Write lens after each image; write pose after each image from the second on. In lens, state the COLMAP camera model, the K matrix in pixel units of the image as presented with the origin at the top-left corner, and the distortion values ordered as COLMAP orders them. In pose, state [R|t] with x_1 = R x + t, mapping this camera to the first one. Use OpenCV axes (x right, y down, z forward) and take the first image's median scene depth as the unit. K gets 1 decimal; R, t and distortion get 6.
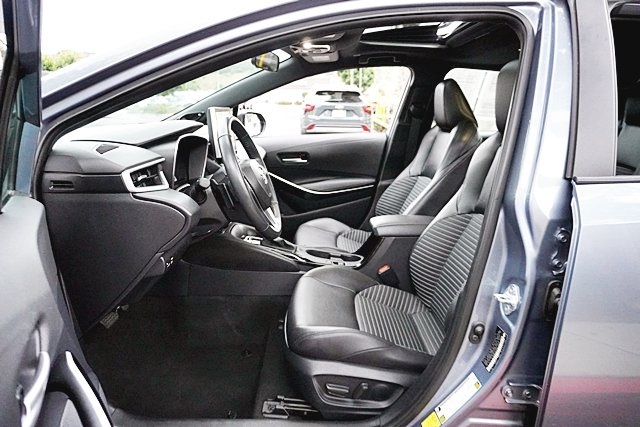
lens RADIAL K [[427.1, 0, 319.4], [0, 427.1, 215.4], [0, 0, 1]] dist [-0.035851, 0.027380]
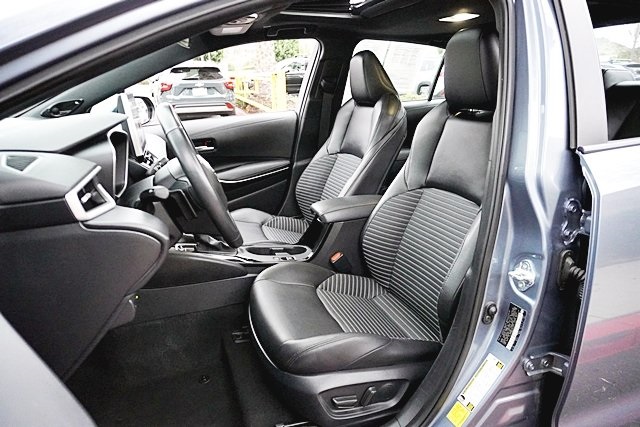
lens RADIAL K [[427.1, 0, 317.7], [0, 427.1, 215.3], [0, 0, 1]] dist [-0.035851, 0.027380]
pose [[0.945016, -0.133757, 0.298419, -0.171983], [0.117289, 0.990447, 0.072512, -0.042041], [-0.305267, -0.033524, 0.951677, 0.125058]]
